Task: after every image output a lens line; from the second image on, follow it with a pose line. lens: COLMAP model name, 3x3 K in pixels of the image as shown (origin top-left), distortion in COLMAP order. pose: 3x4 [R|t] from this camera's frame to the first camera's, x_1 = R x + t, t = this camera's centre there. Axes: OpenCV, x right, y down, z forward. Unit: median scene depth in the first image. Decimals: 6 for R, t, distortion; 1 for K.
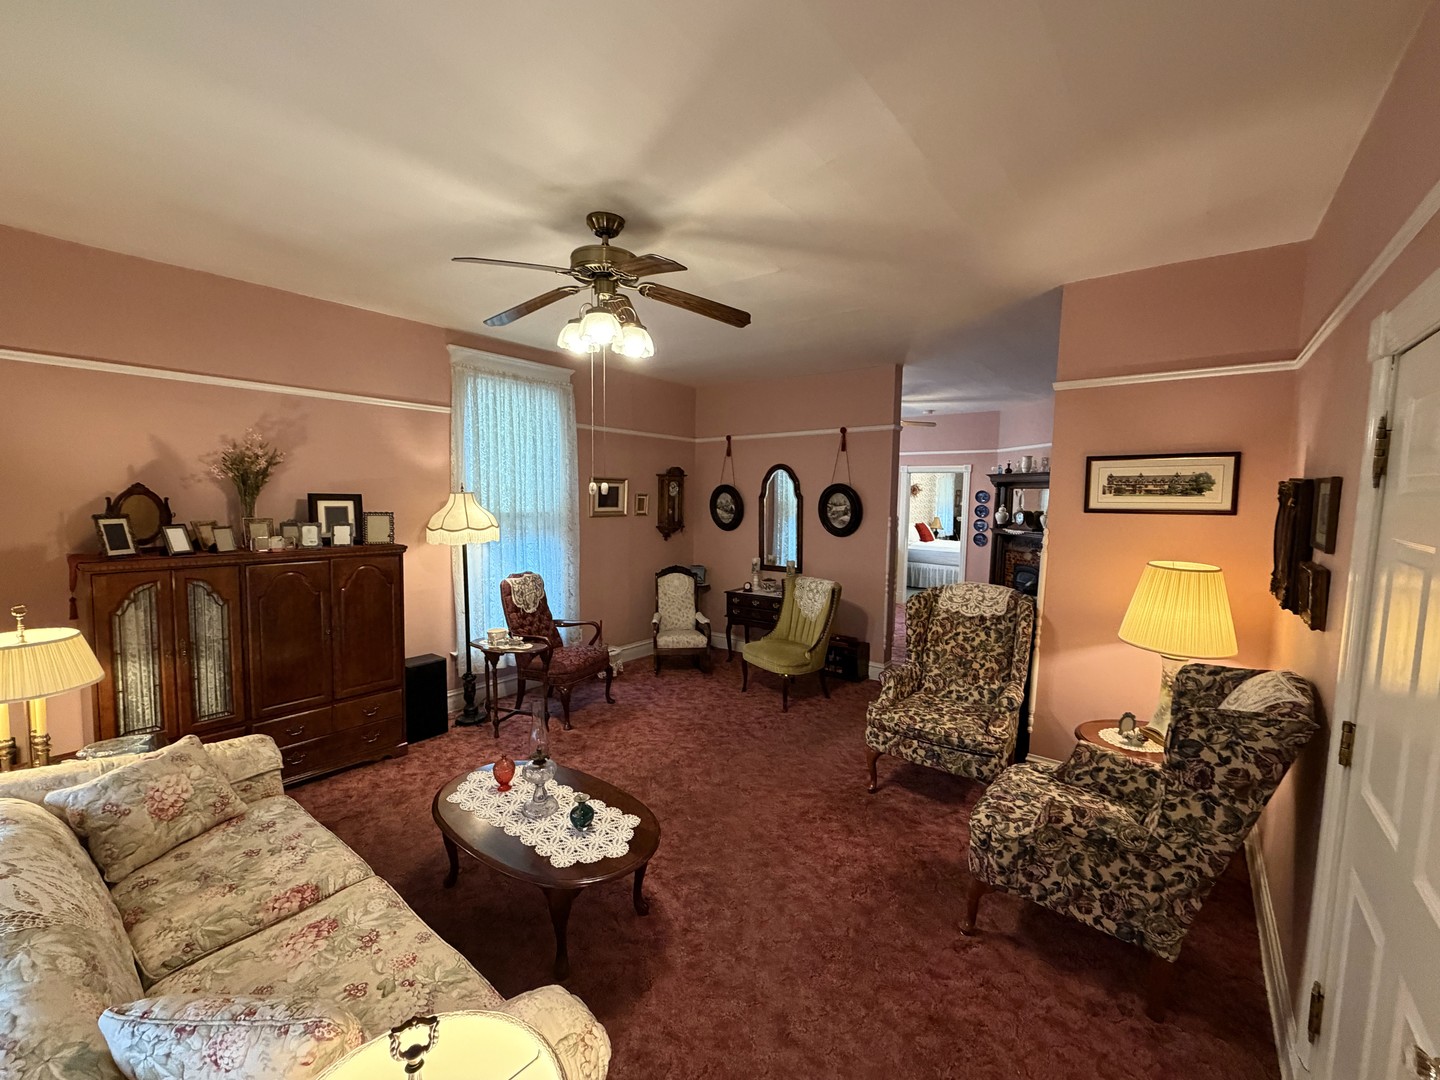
lens RADIAL K [[581.5, 0, 707.0], [0, 581.5, 536.2], [0, 0, 1]] dist [0.000956, 0.000156]
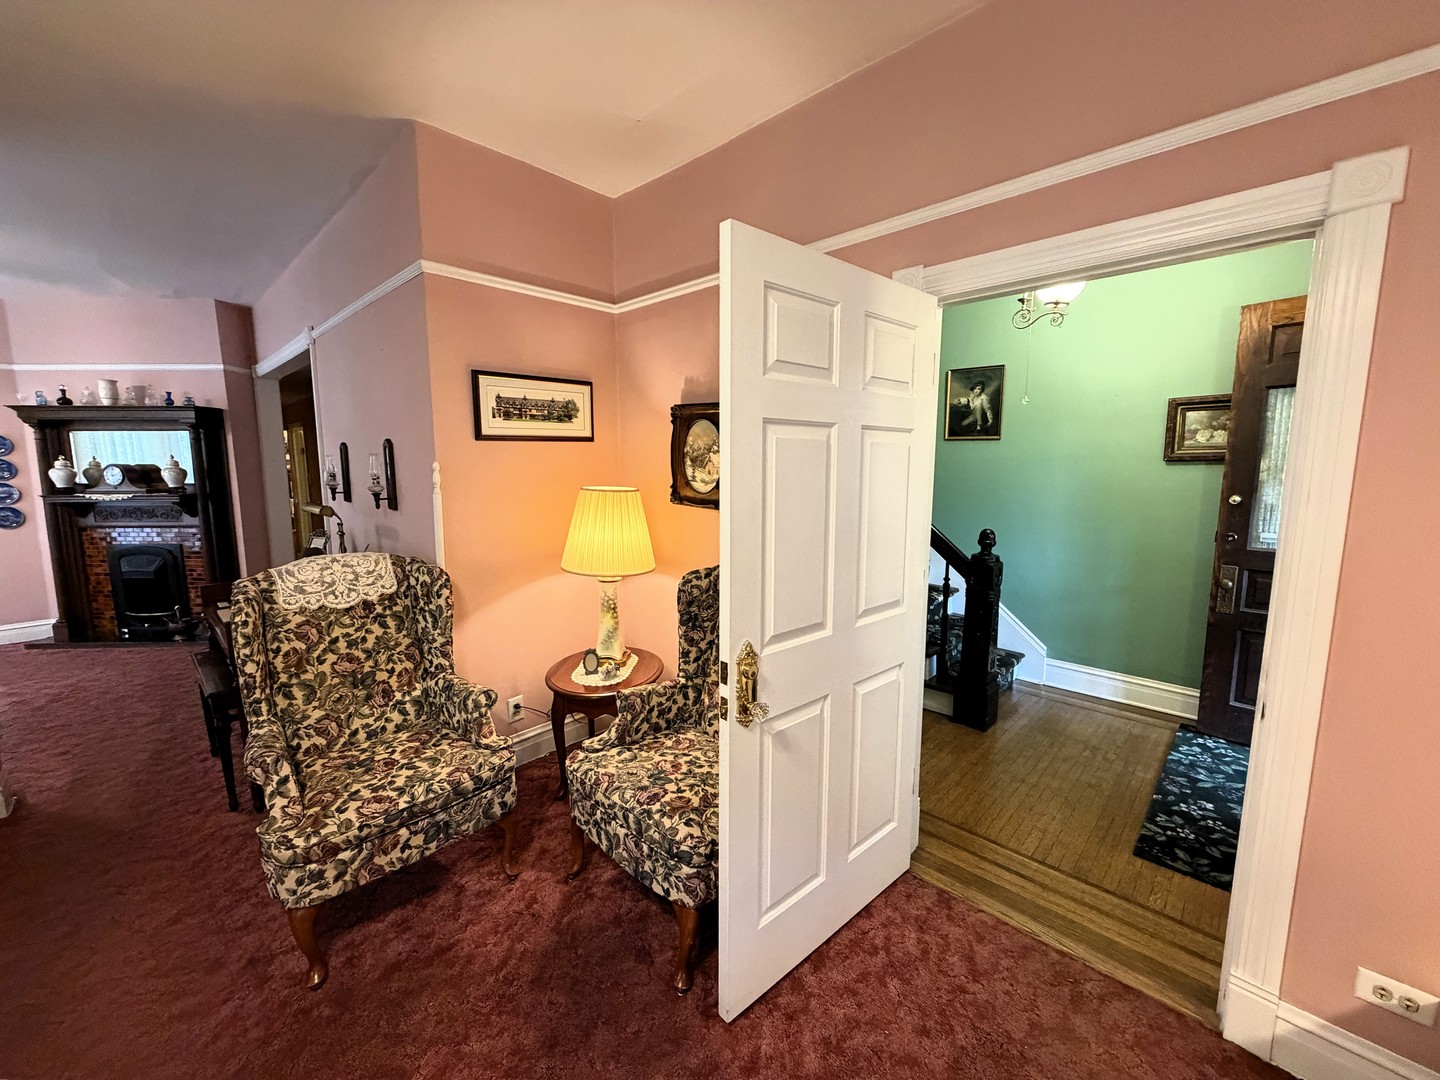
lens RADIAL K [[581.5, 0, 711.1], [0, 581.5, 537.4], [0, 0, 1]] dist [0.000956, 0.000156]
pose [[0.086124, -0.140832, 0.986280, -0.140533], [0.082101, 0.987595, 0.133851, 0.011442], [-0.992896, 0.069447, 0.096618, 0.595579]]
